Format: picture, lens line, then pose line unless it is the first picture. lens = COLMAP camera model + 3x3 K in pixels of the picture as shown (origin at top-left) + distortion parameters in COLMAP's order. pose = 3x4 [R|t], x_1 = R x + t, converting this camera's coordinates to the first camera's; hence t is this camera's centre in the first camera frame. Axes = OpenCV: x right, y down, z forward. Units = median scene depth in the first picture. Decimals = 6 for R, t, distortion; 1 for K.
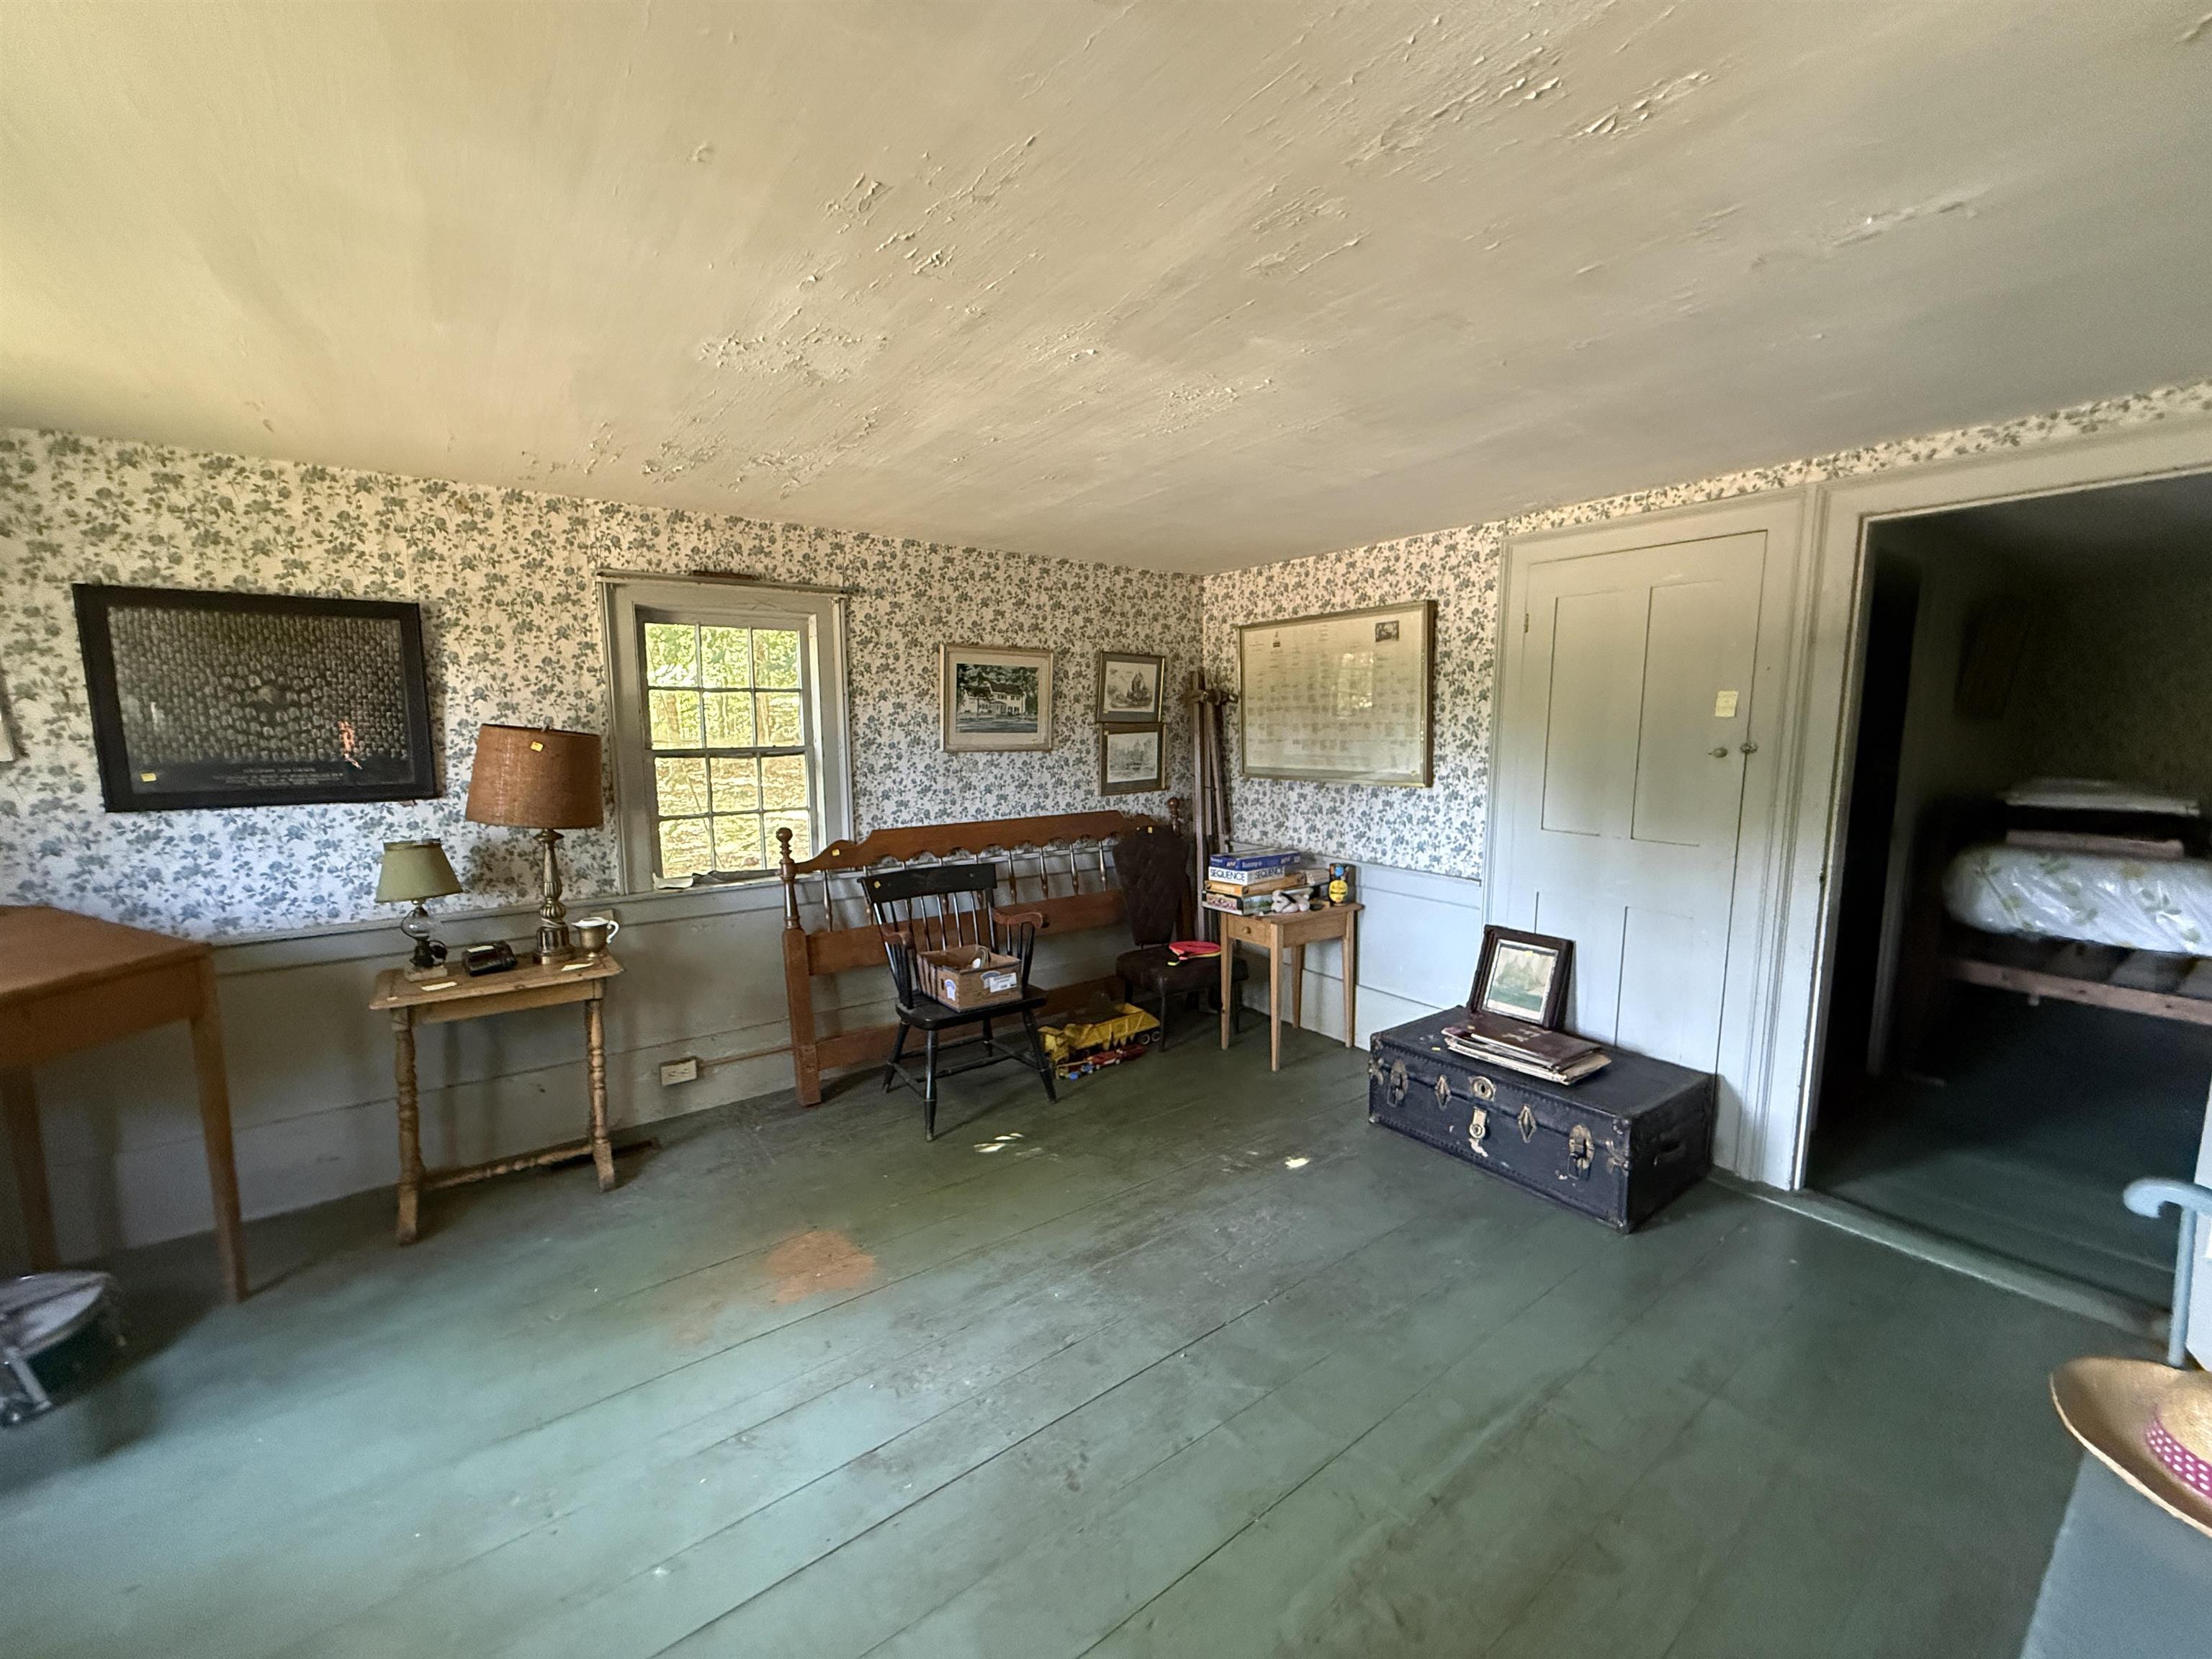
lens RADIAL K [[884.8, 0, 1103.3], [0, 884.8, 826.0], [0, 0, 1]] dist [0.001050, -0.000388]
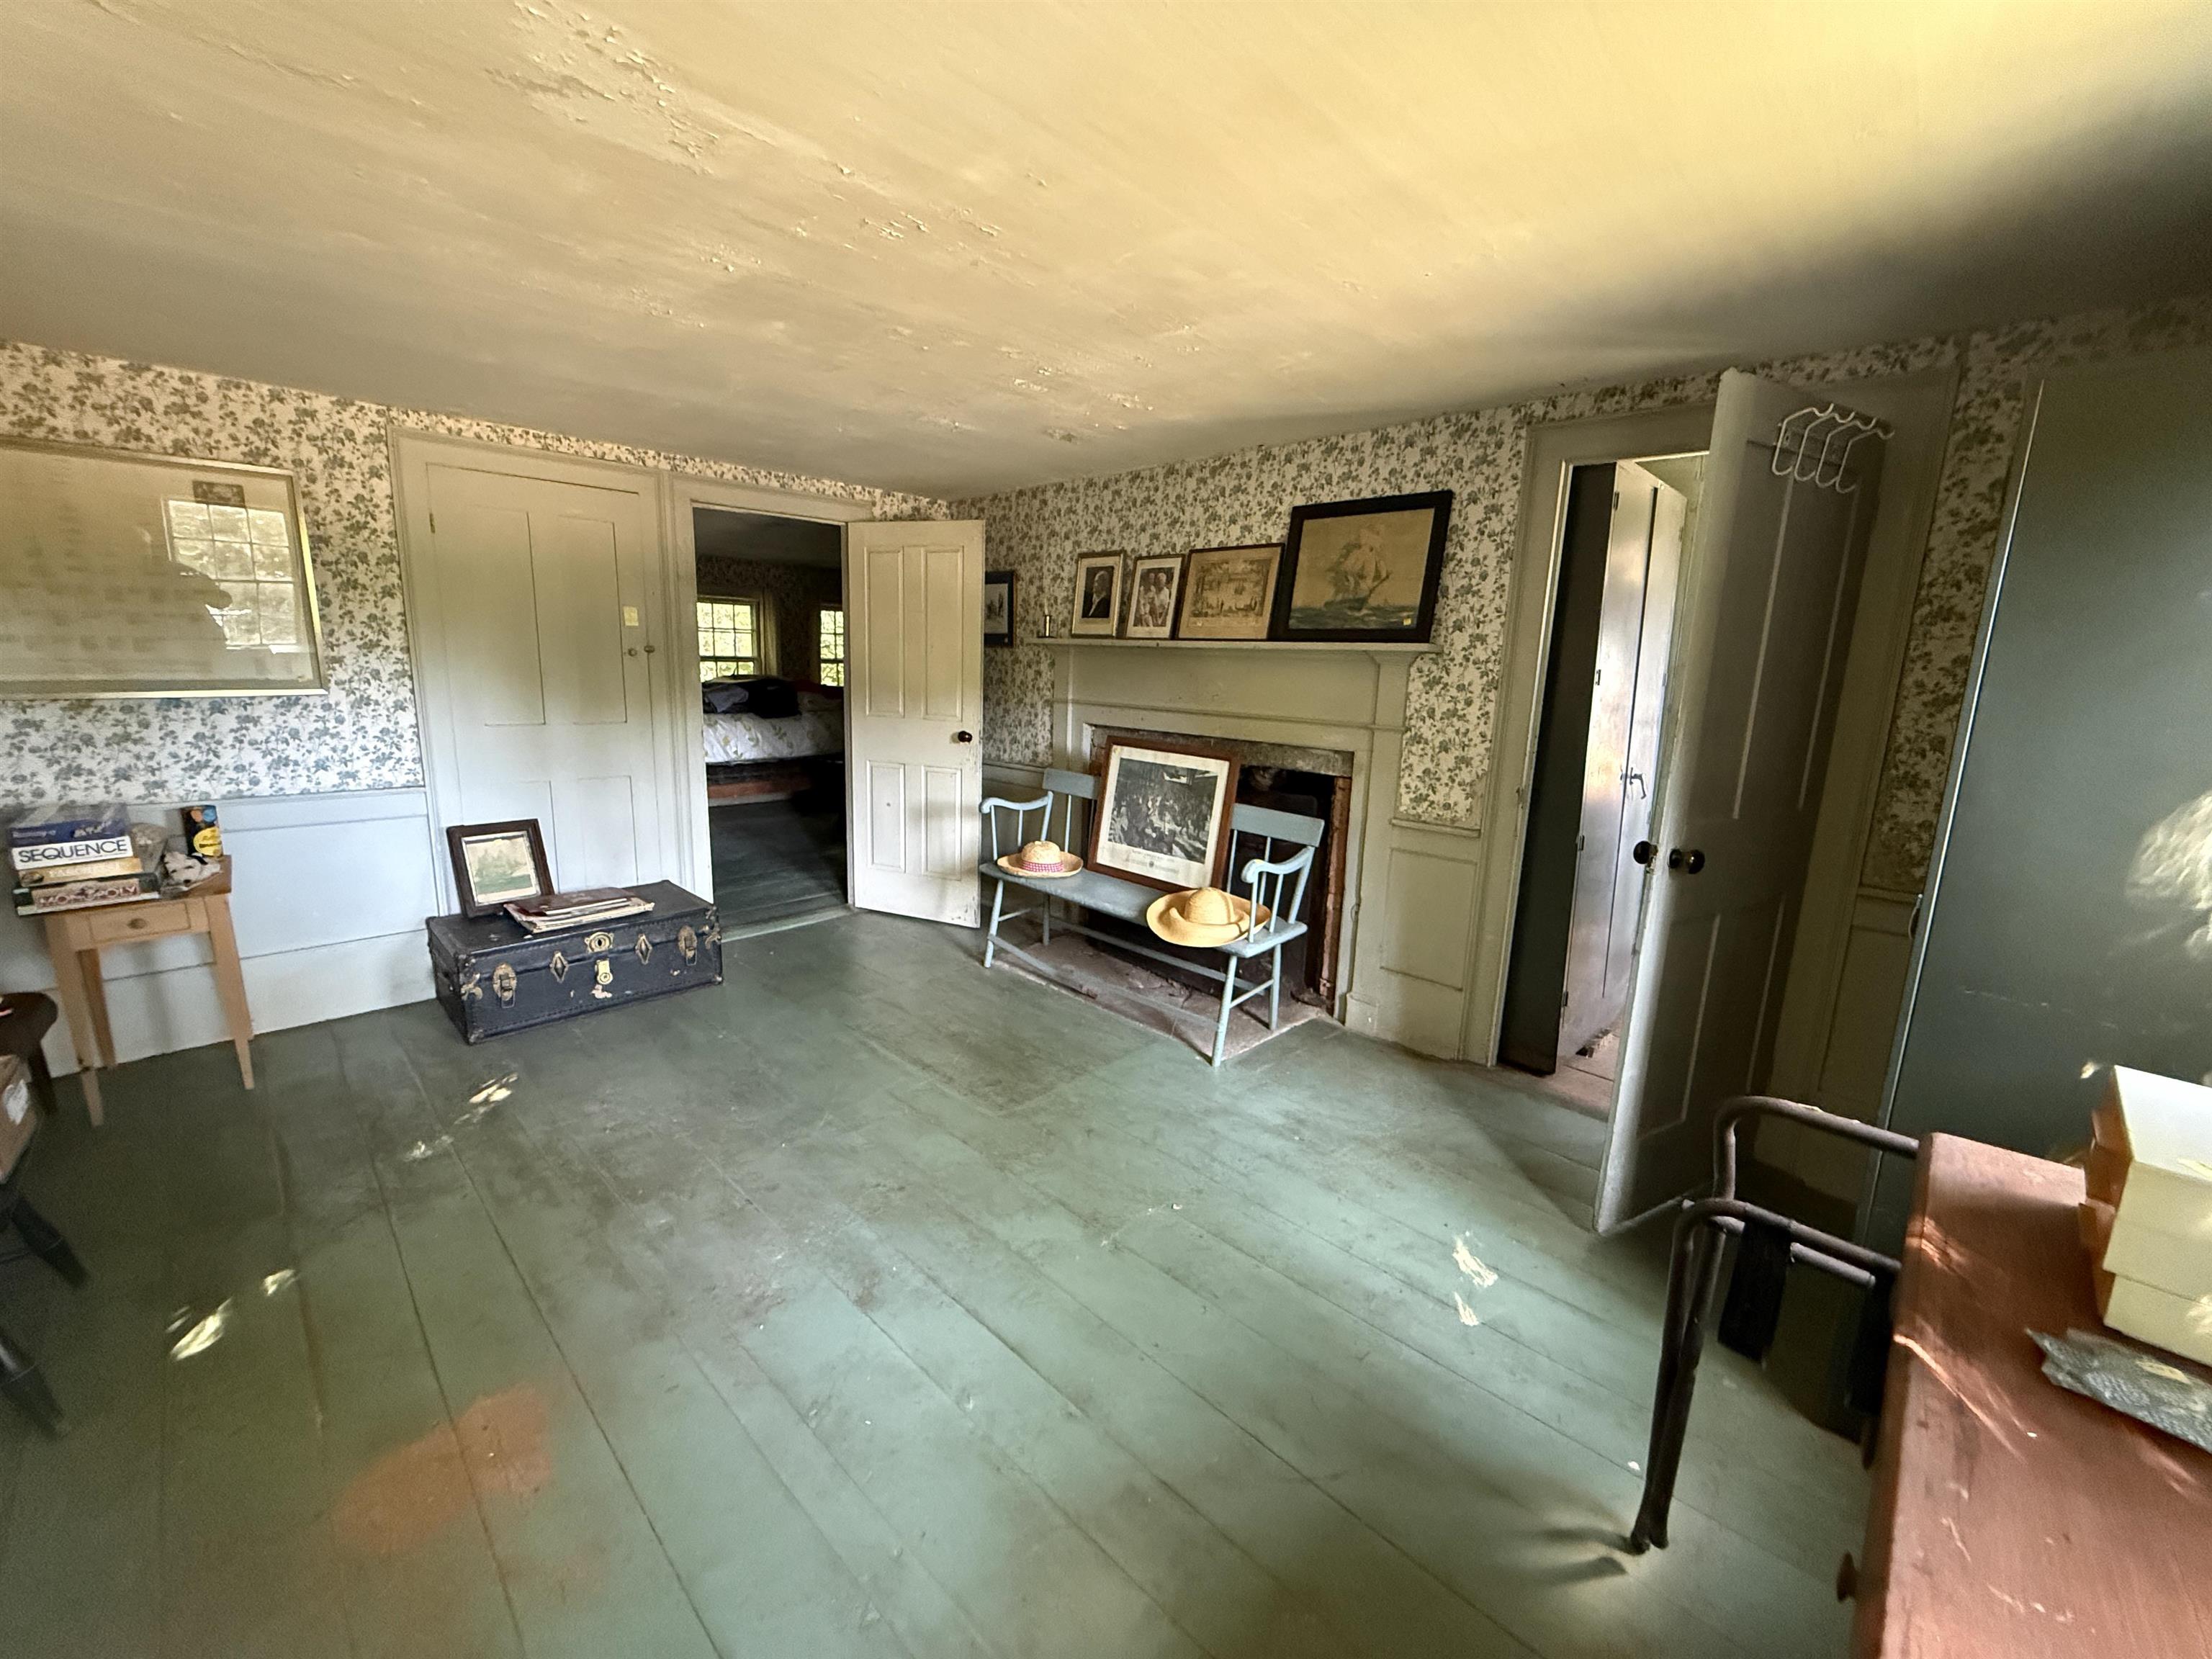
lens RADIAL K [[884.8, 0, 1103.3], [0, 884.8, 826.0], [0, 0, 1]] dist [0.001050, -0.000388]
pose [[-0.167176, -0.188365, 0.967766, -0.730981], [0.089594, 0.974616, 0.205175, -0.032317], [-0.981848, 0.121007, -0.146056, 0.460372]]
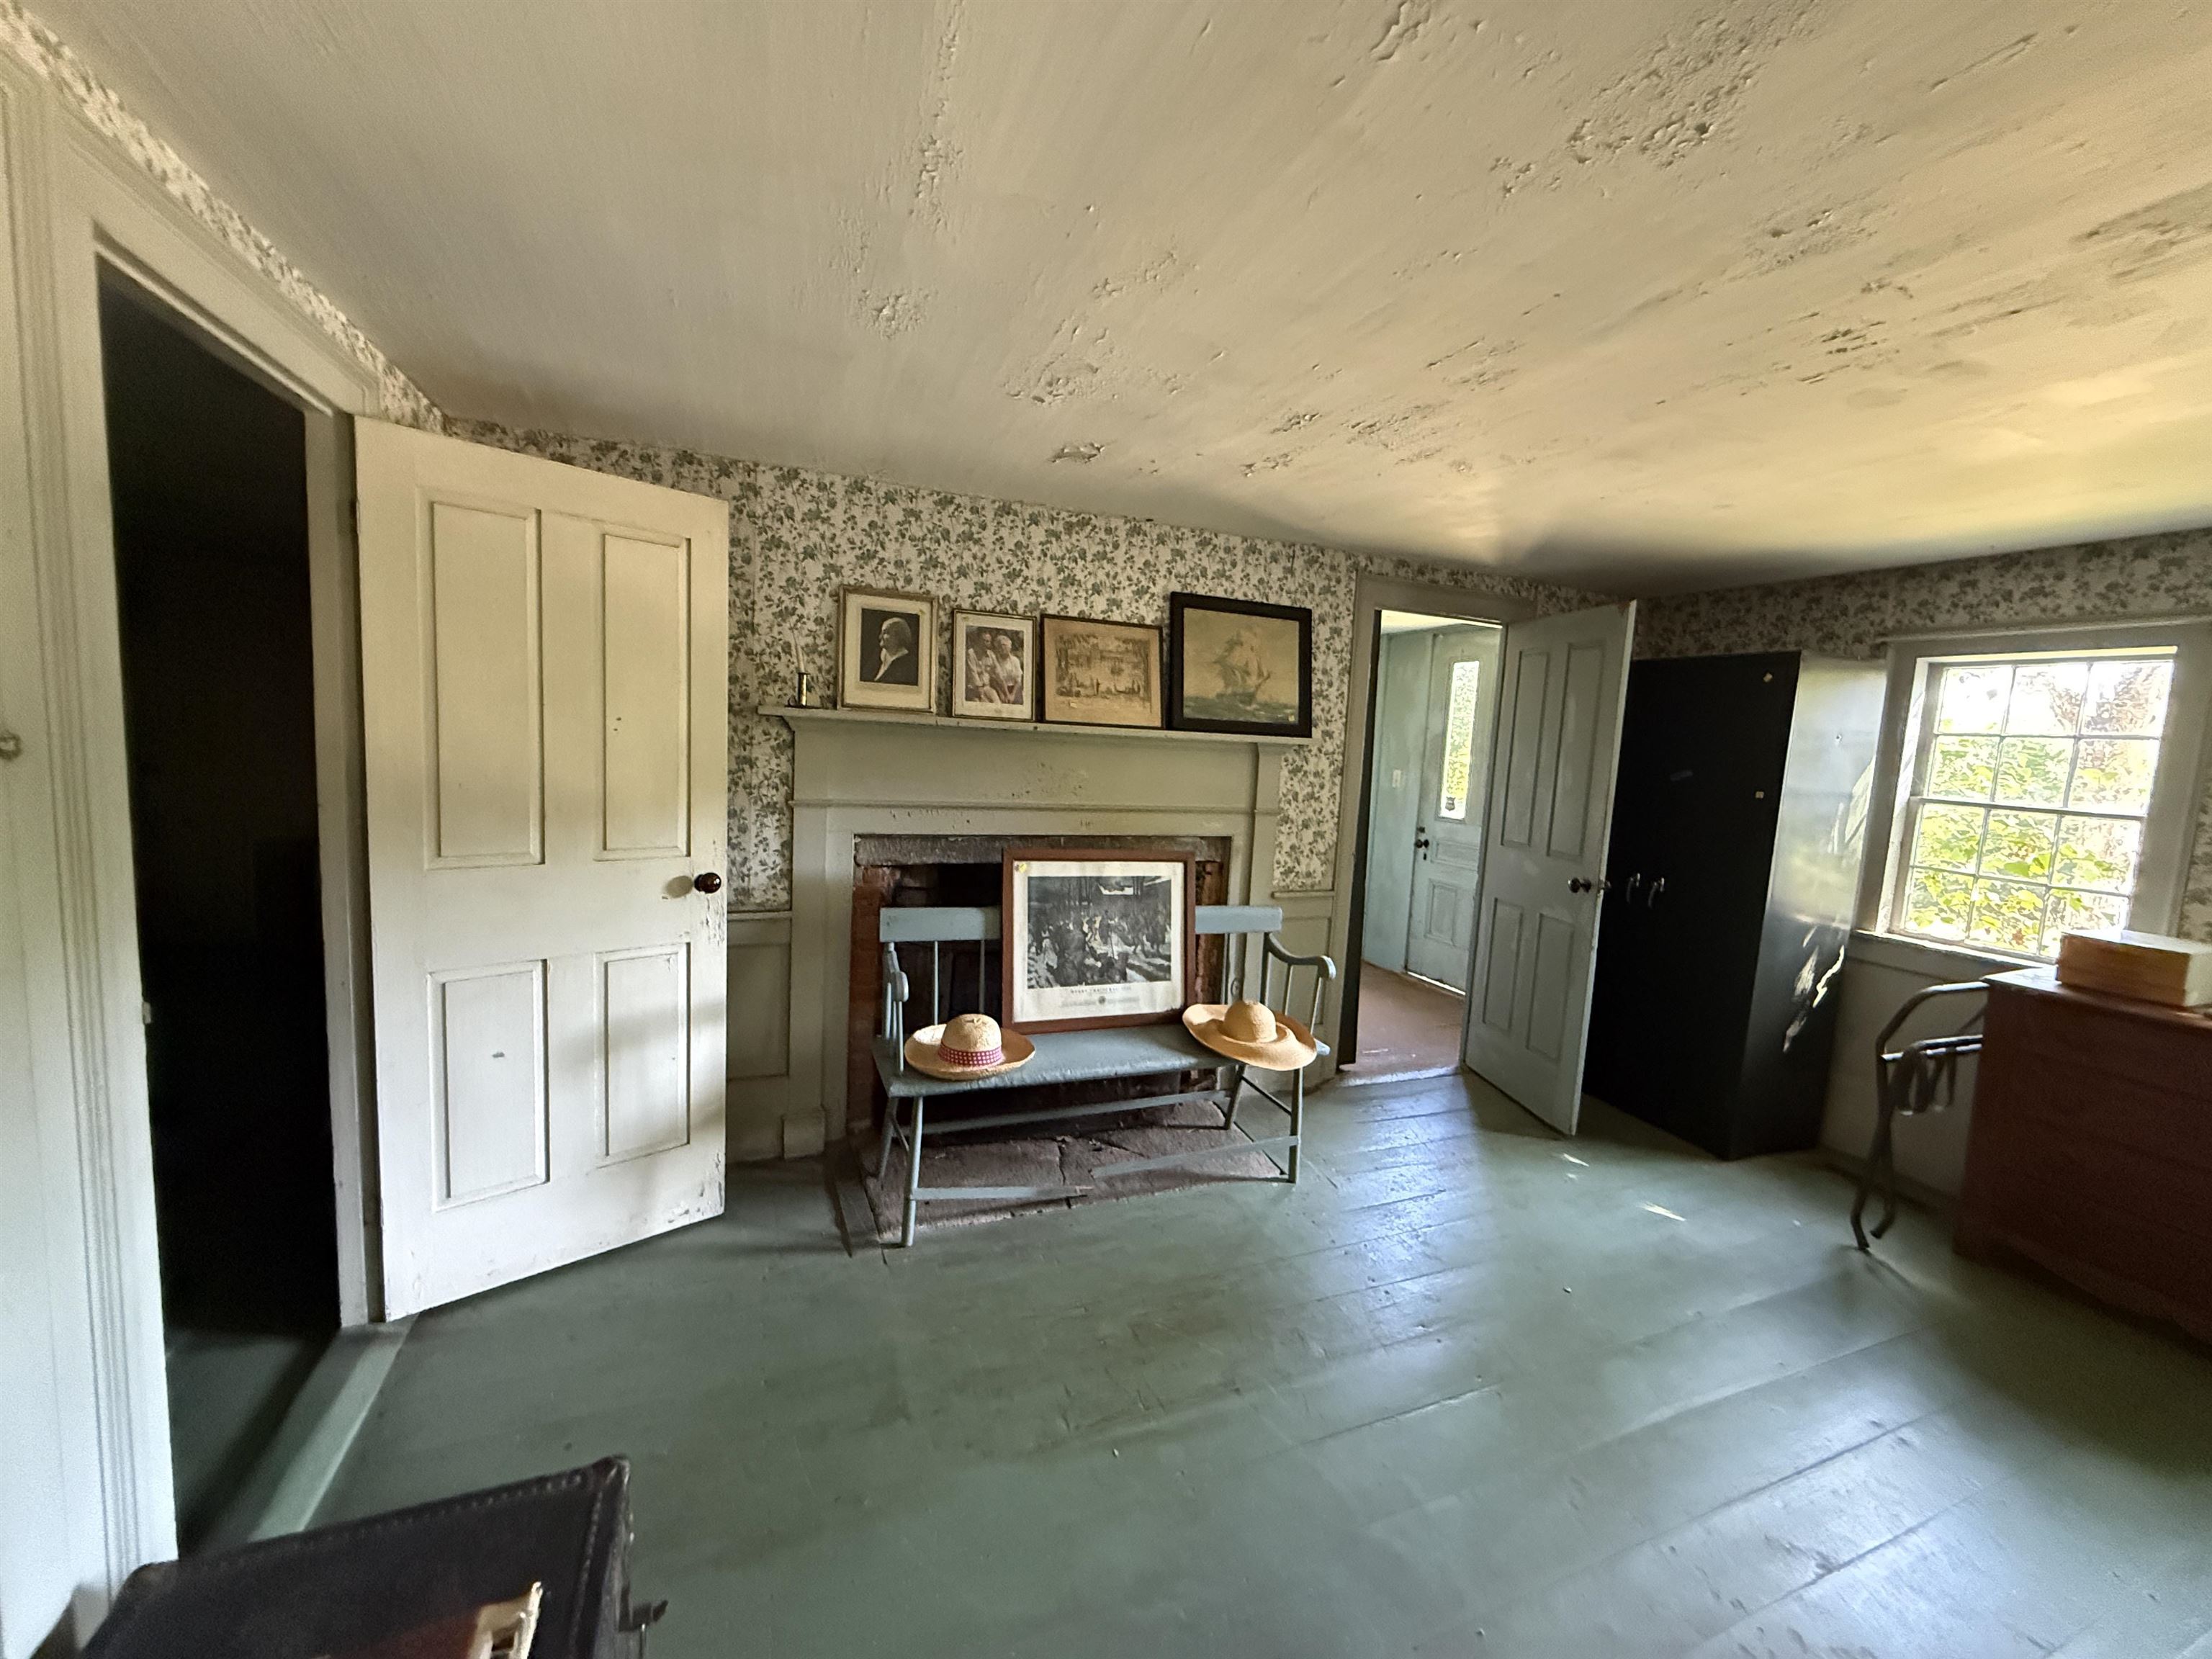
lens RADIAL K [[884.8, 0, 1103.3], [0, 884.8, 826.0], [0, 0, 1]] dist [0.001050, -0.000388]
pose [[-0.971461, -0.072893, 0.225722, 0.183719], [-0.022287, 0.975451, 0.219086, -0.128027], [-0.236151, 0.207803, -0.949237, 1.097355]]
